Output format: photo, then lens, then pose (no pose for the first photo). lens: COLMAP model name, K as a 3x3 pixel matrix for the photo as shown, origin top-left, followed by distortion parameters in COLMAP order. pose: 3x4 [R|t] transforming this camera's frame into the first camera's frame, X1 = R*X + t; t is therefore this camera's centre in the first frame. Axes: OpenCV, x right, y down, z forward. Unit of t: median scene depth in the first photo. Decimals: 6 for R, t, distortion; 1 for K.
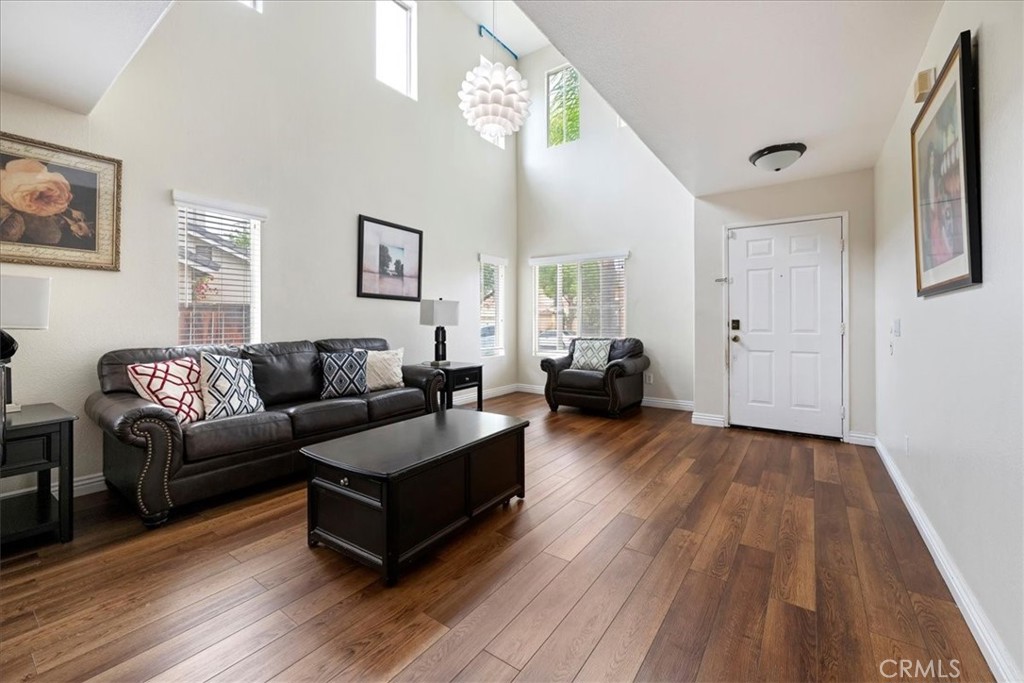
lens RADIAL K [[396.9, 0, 510.7], [0, 396.9, 321.6], [0, 0, 1]] dist [-0.000604, -0.000044]
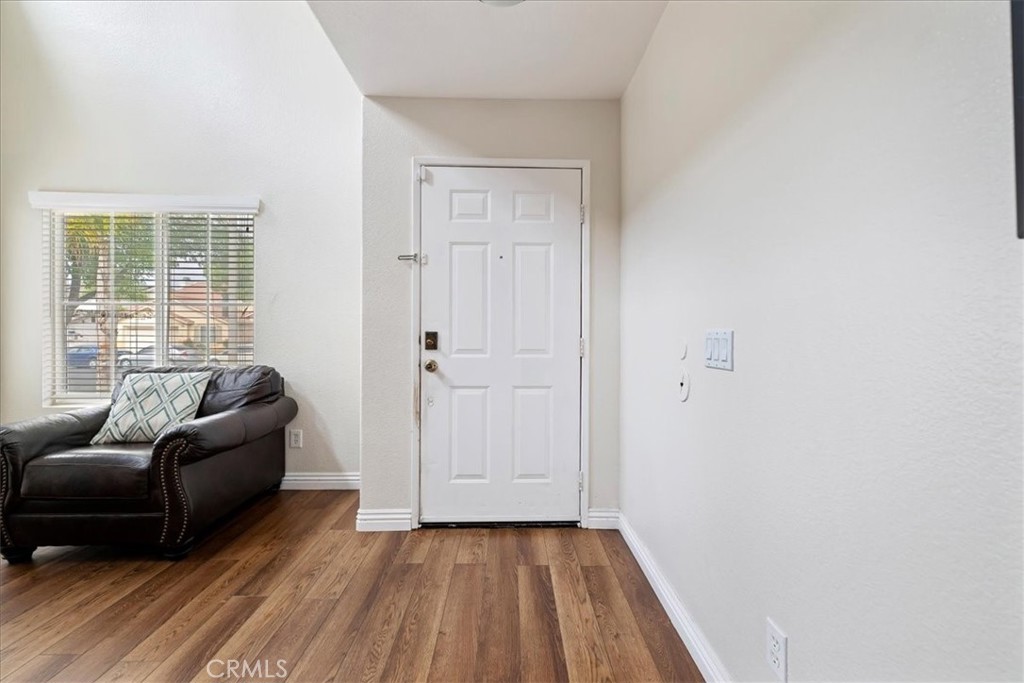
lens RADIAL K [[407.9, 0, 510.0], [0, 407.9, 340.6], [0, 0, 1]] dist [-0.000842, 0.000018]
pose [[0.794176, -0.000677, 0.607687, 0.308868], [-0.007070, 0.999921, 0.010353, 0.001015], [-0.607647, -0.012518, 0.794109, 0.483687]]
